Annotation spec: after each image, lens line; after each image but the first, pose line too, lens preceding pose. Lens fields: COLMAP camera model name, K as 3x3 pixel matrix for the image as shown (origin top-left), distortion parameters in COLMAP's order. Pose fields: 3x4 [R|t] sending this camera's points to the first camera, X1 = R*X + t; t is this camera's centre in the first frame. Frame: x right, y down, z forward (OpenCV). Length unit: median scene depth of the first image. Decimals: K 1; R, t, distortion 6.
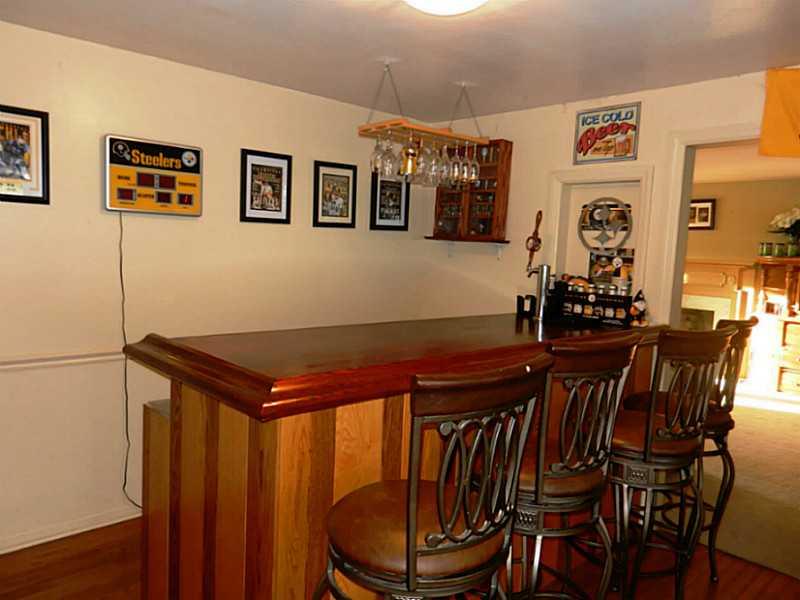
lens RADIAL K [[596.5, 0, 400.0], [0, 596.5, 300.0], [0, 0, 1]] dist [-0.007627, -0.000726]
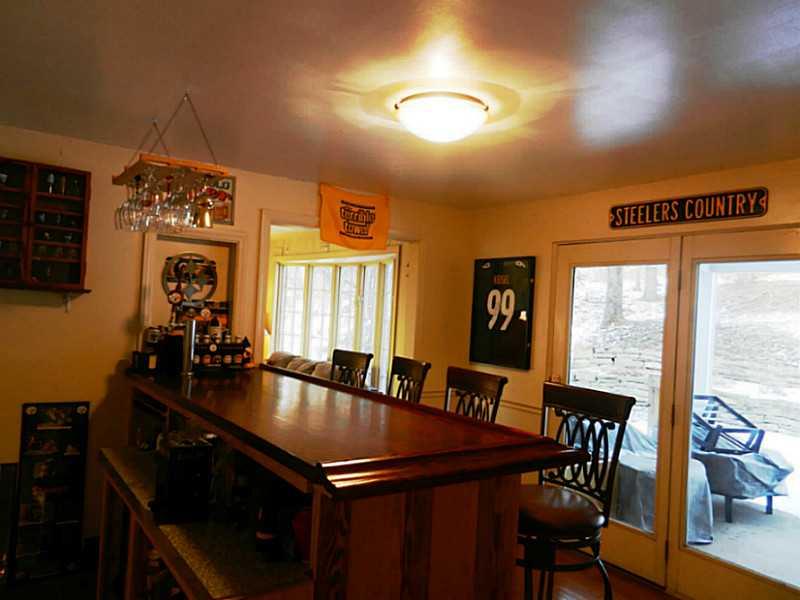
lens RADIAL K [[596.5, 0, 400.0], [0, 596.5, 300.0], [0, 0, 1]] dist [-0.007627, -0.000726]
pose [[0.139600, -0.010845, 0.990149, -0.678603], [0.048440, 0.998818, 0.004110, -0.075255], [-0.989022, 0.047389, 0.139960, 0.496525]]
